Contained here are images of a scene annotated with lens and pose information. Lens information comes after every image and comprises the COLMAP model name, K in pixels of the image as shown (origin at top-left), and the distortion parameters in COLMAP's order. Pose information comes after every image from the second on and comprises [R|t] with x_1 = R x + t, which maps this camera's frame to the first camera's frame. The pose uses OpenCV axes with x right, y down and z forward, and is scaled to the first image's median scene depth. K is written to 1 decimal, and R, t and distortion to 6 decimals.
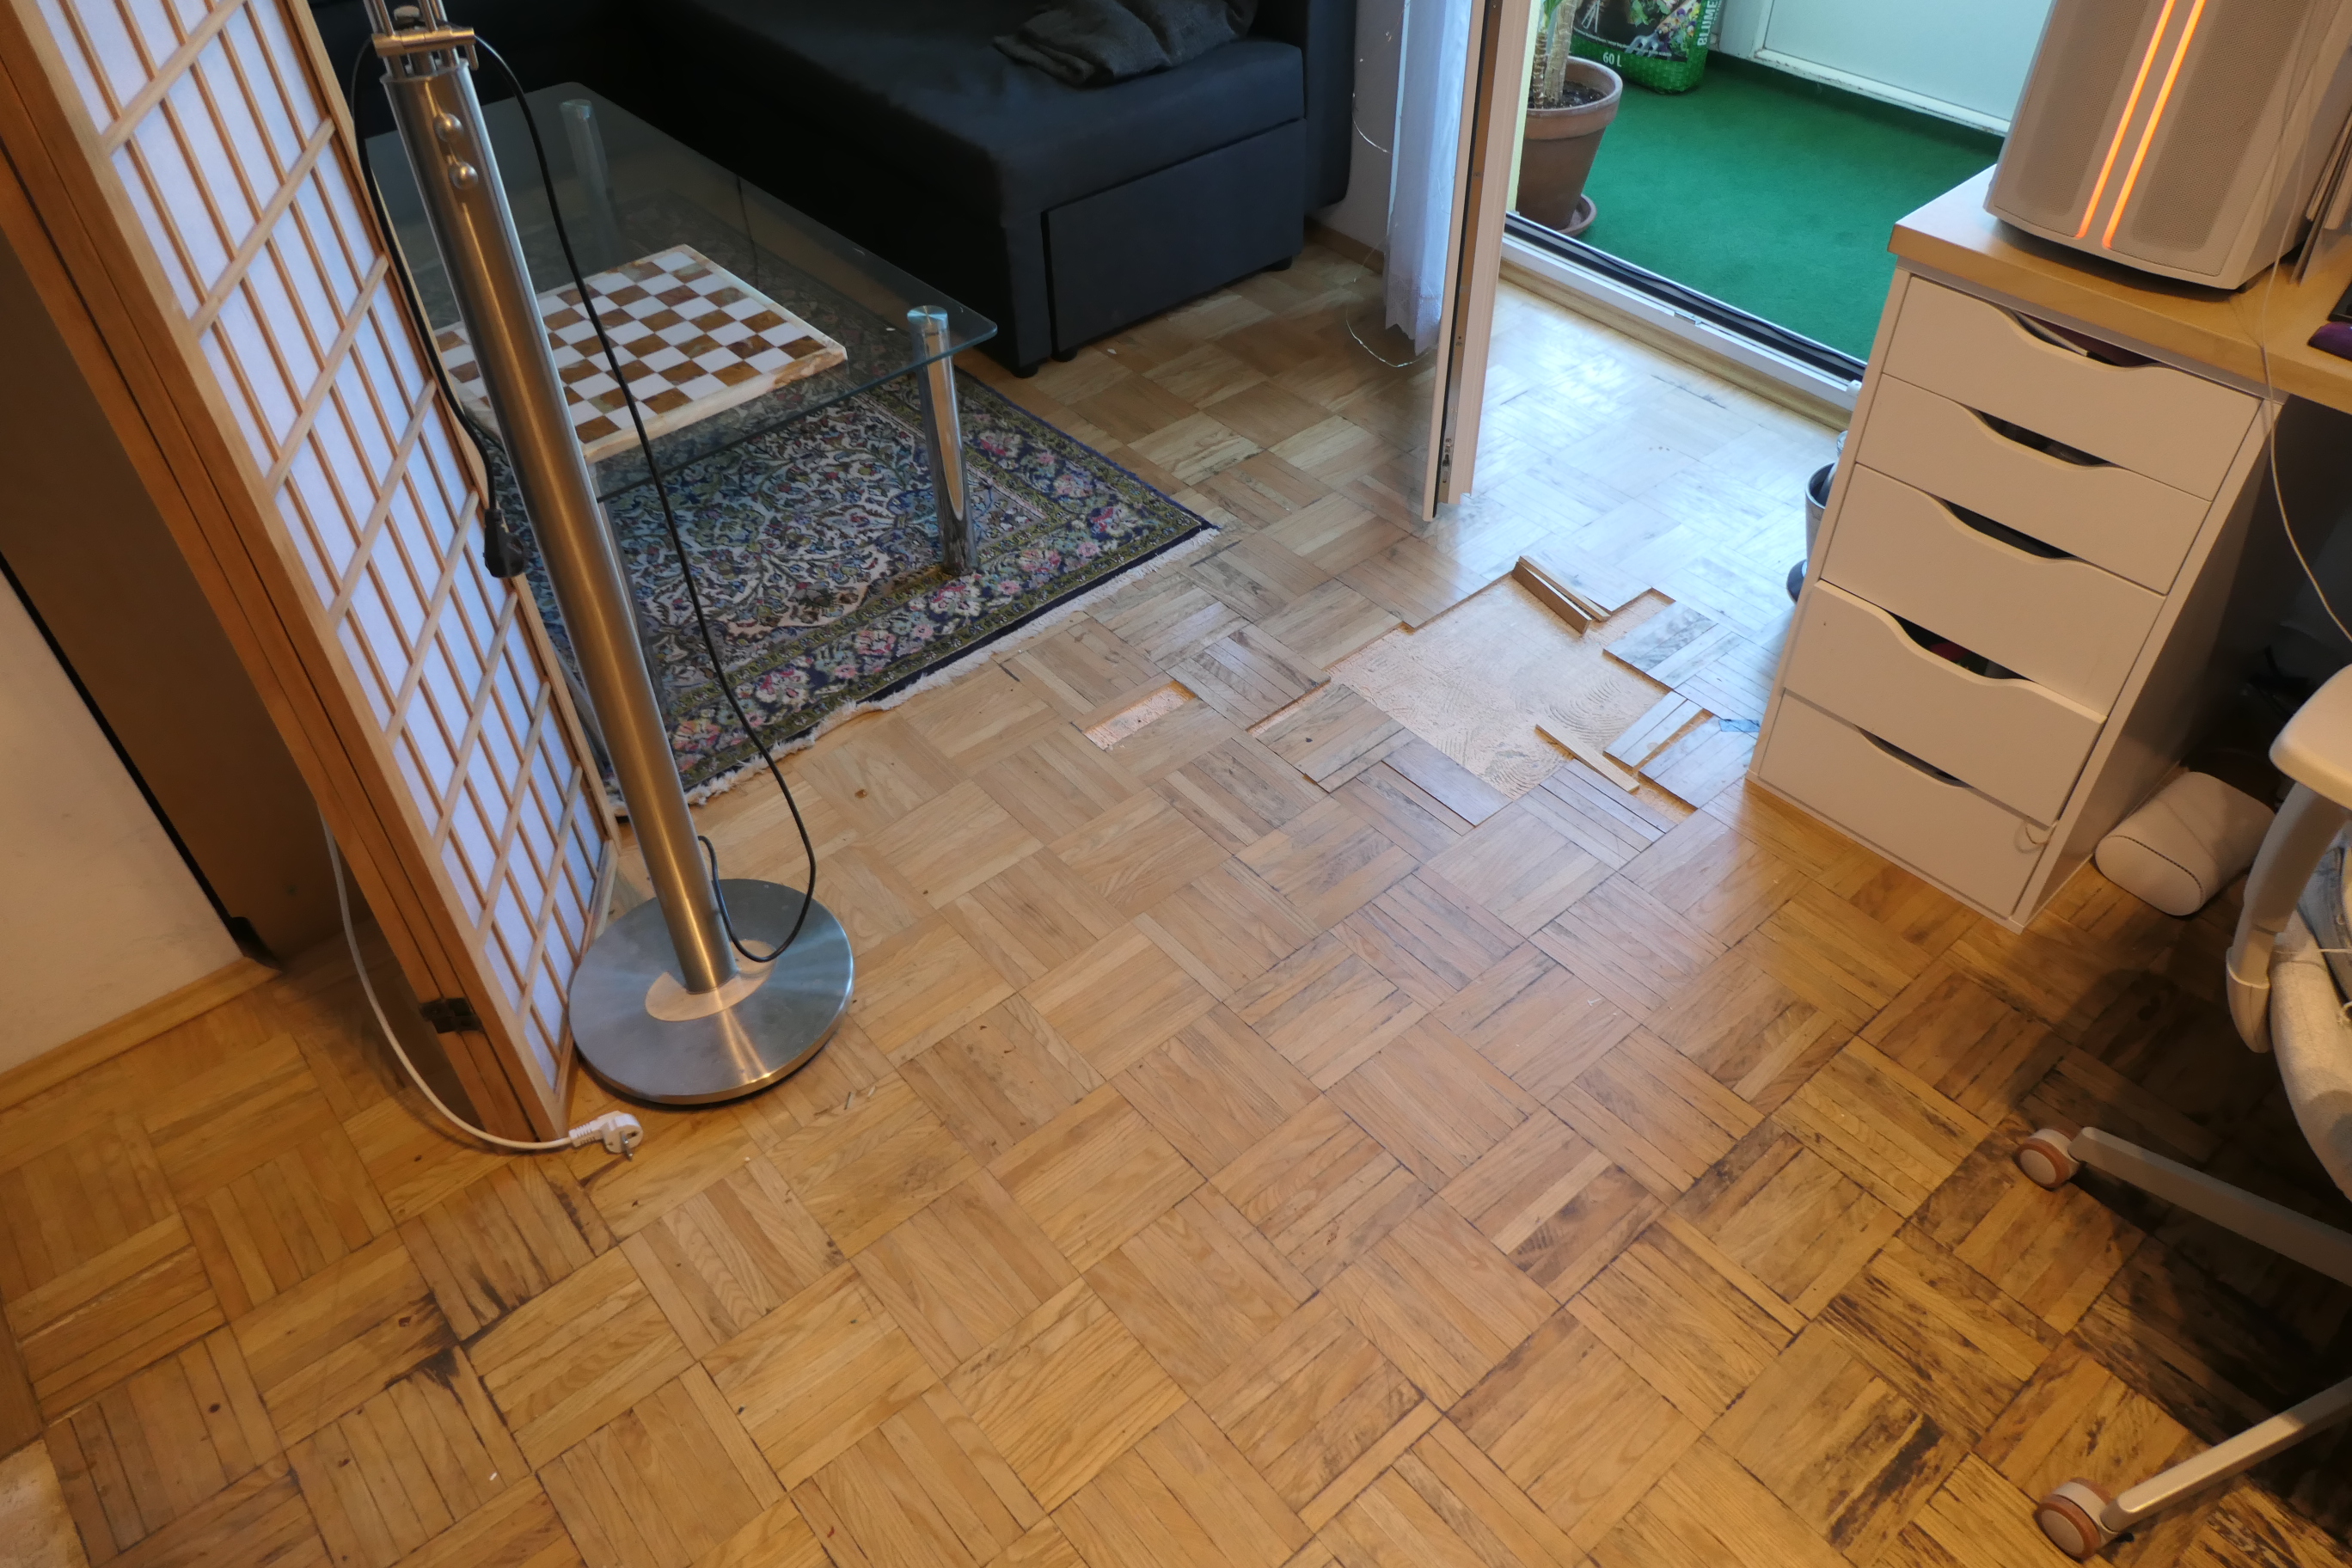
lens RADIAL K [[1626.2, 0, 1159.2], [0, 1626.2, 784.3], [0, 0, 1]] dist [-0.011250, 0.009823]
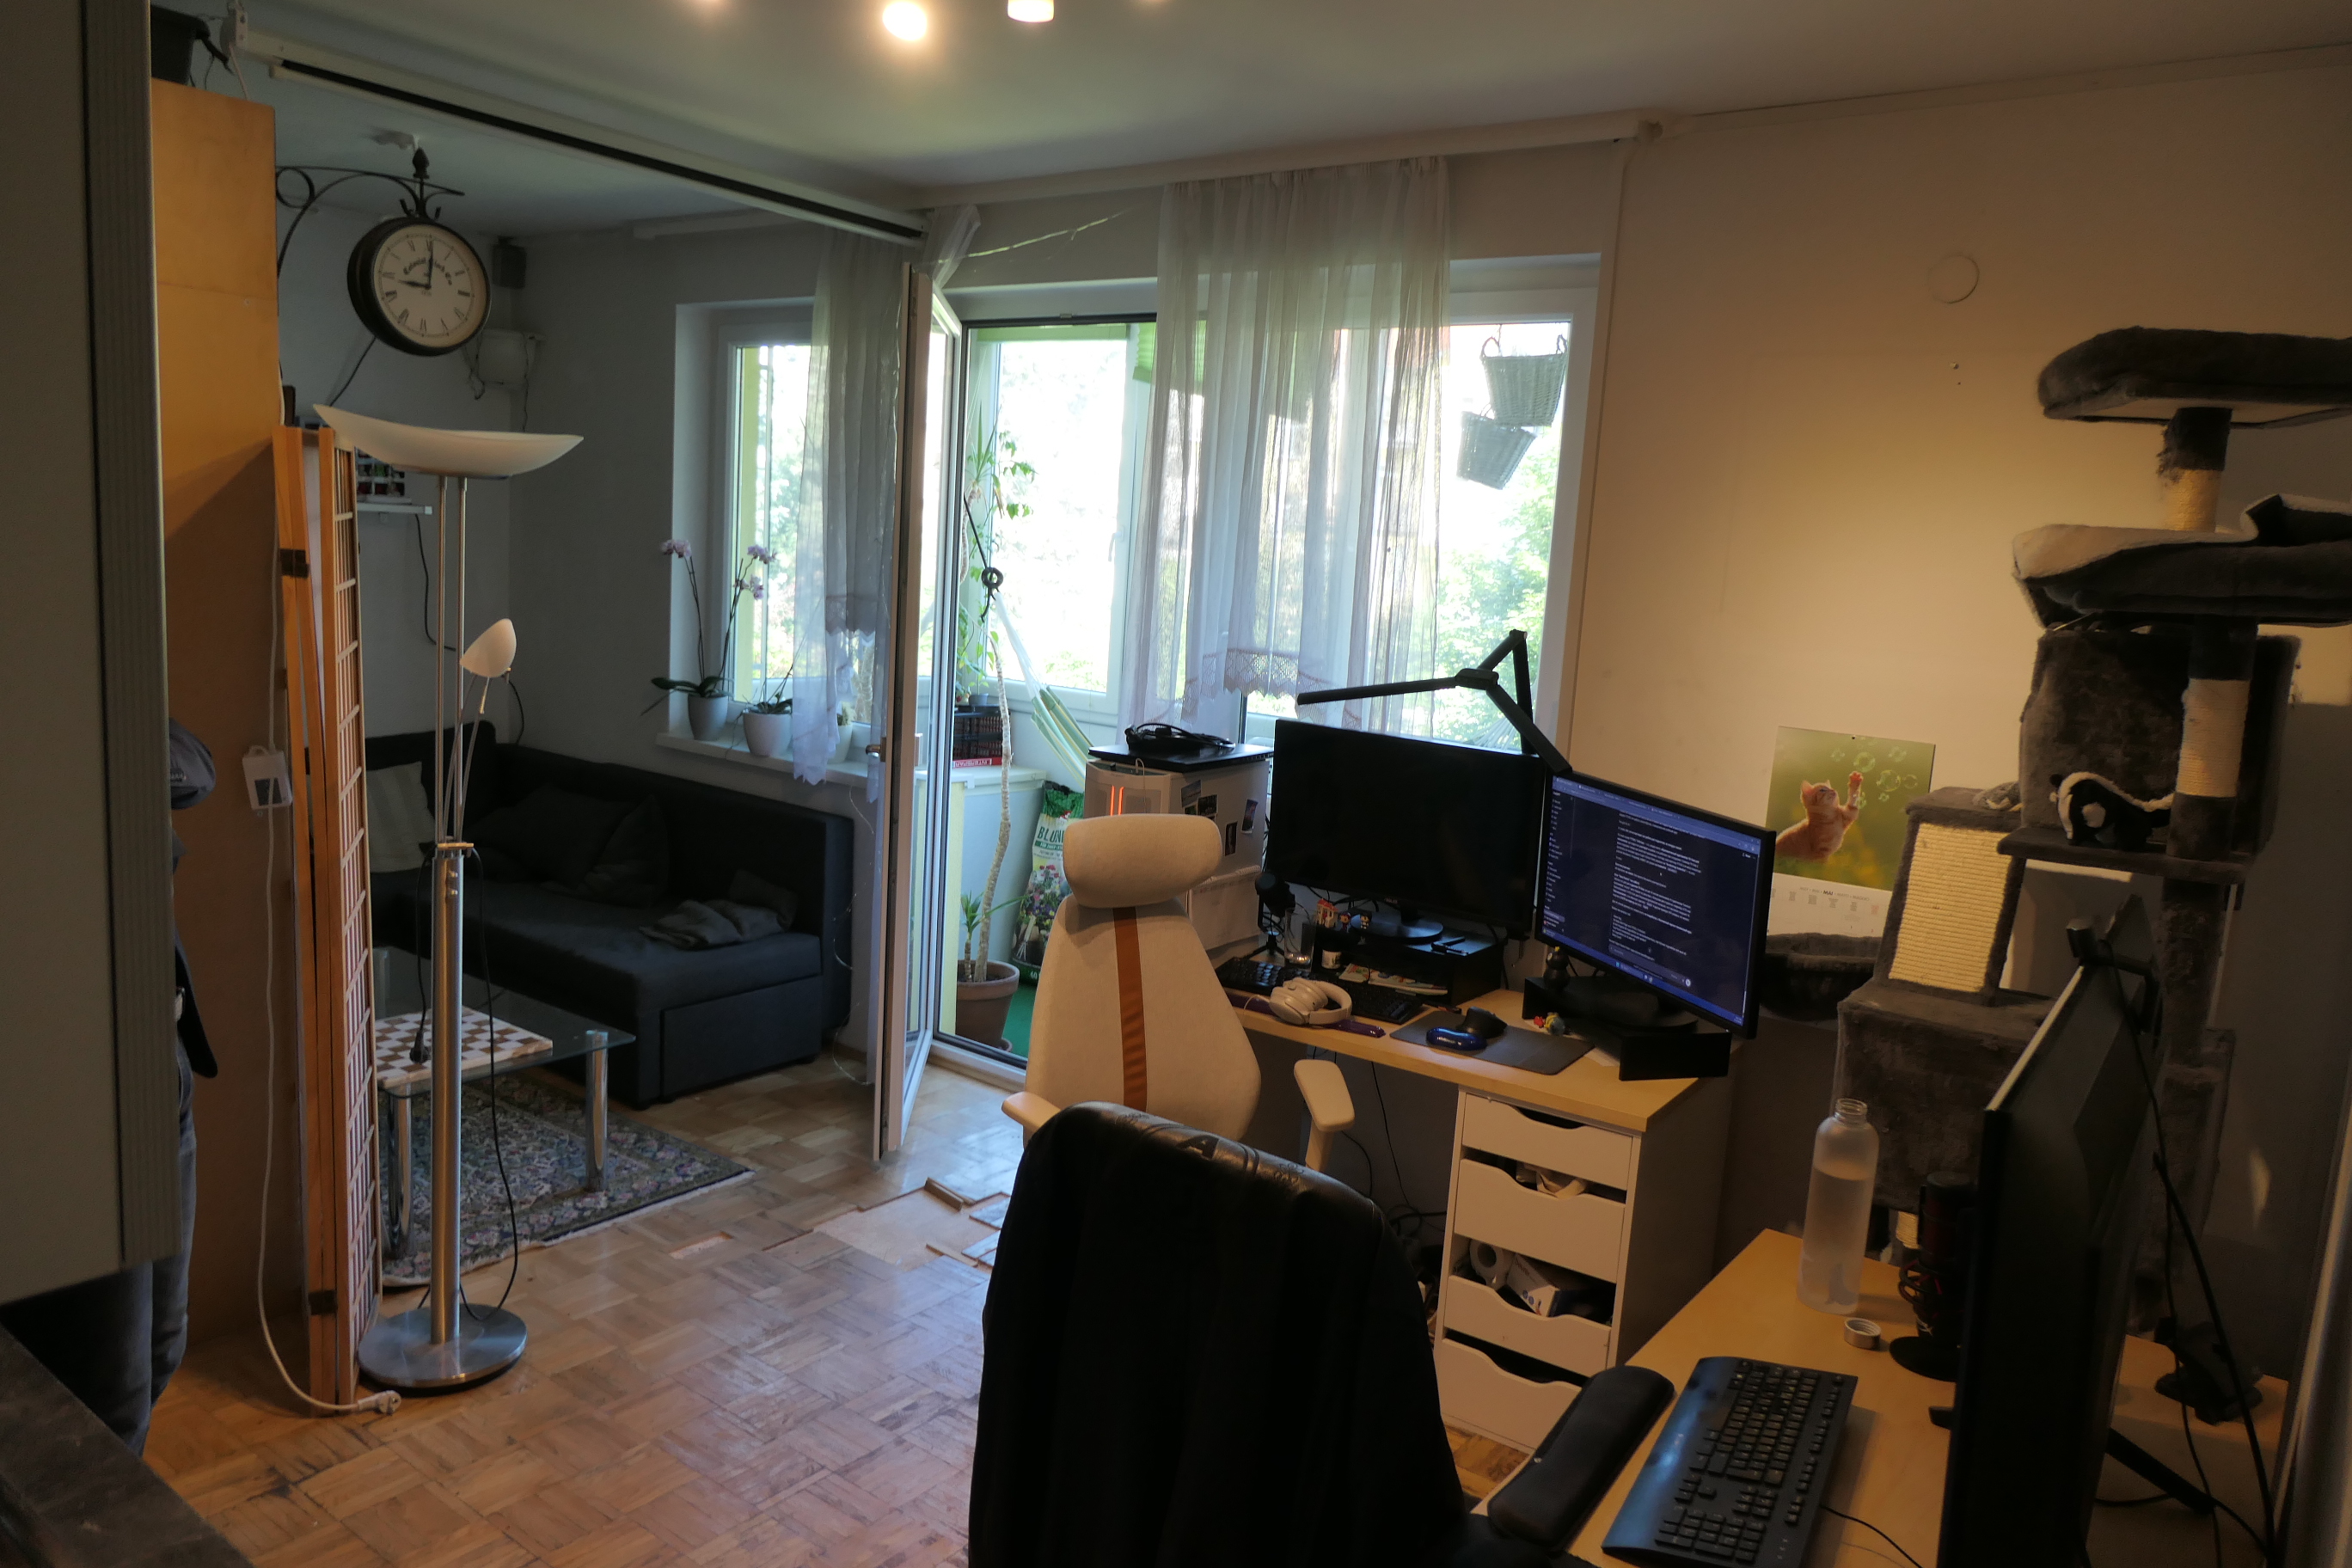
lens RADIAL K [[1626.2, 0, 1177.7], [0, 1626.2, 790.4], [0, 0, 1]] dist [-0.011250, 0.009823]
pose [[0.969712, 0.047553, 0.239578, 0.042395], [0.094930, 0.830376, -0.549057, 0.532298], [-0.225049, 0.555170, 0.800712, -0.753942]]
